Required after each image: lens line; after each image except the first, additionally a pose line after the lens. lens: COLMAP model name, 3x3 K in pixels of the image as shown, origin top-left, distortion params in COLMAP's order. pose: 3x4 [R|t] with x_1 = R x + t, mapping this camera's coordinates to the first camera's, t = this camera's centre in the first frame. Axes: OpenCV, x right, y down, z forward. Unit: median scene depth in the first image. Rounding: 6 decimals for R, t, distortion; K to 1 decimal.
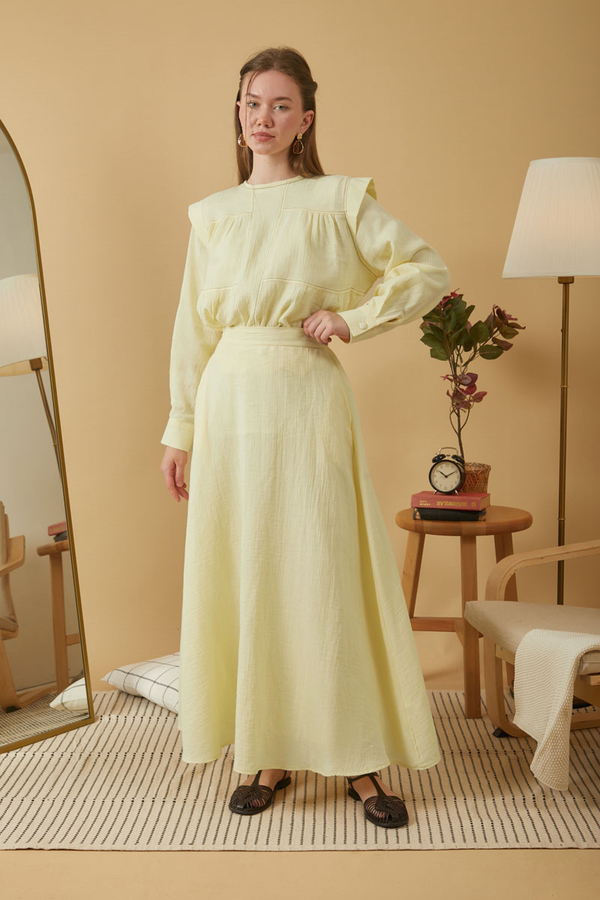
lens RADIAL K [[1268.2, 0, 300.0], [0, 1268.2, 450.0], [0, 0, 1]] dist [-0.019466, -0.002973]
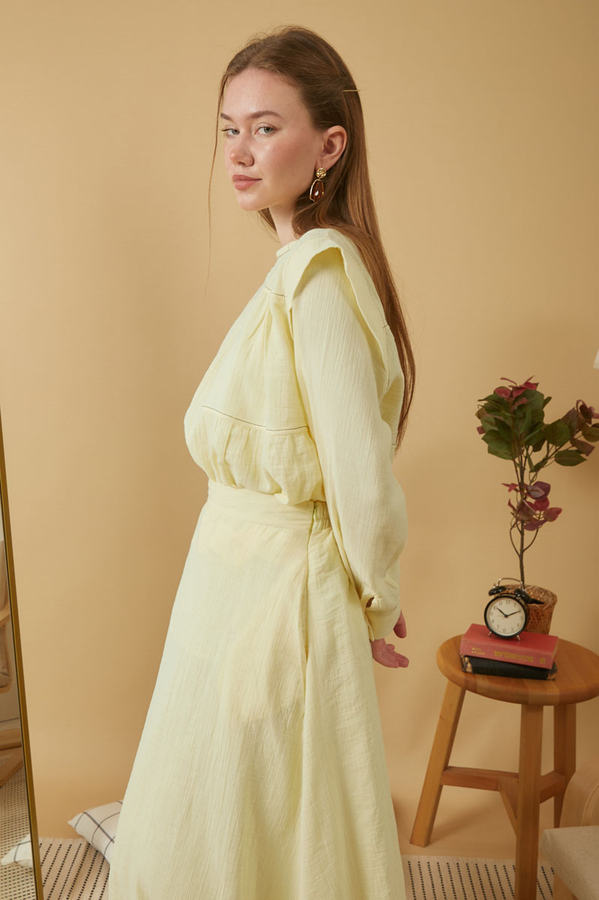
lens RADIAL K [[902.2, 0, 299.5], [0, 902.2, 450.0], [0, 0, 1]] dist [-0.017342, -0.015649]
pose [[0.998696, 0.050814, -0.004962, -0.015425], [-0.050427, 0.996932, 0.059872, -0.107613], [0.007989, -0.059544, 0.998194, 0.438035]]
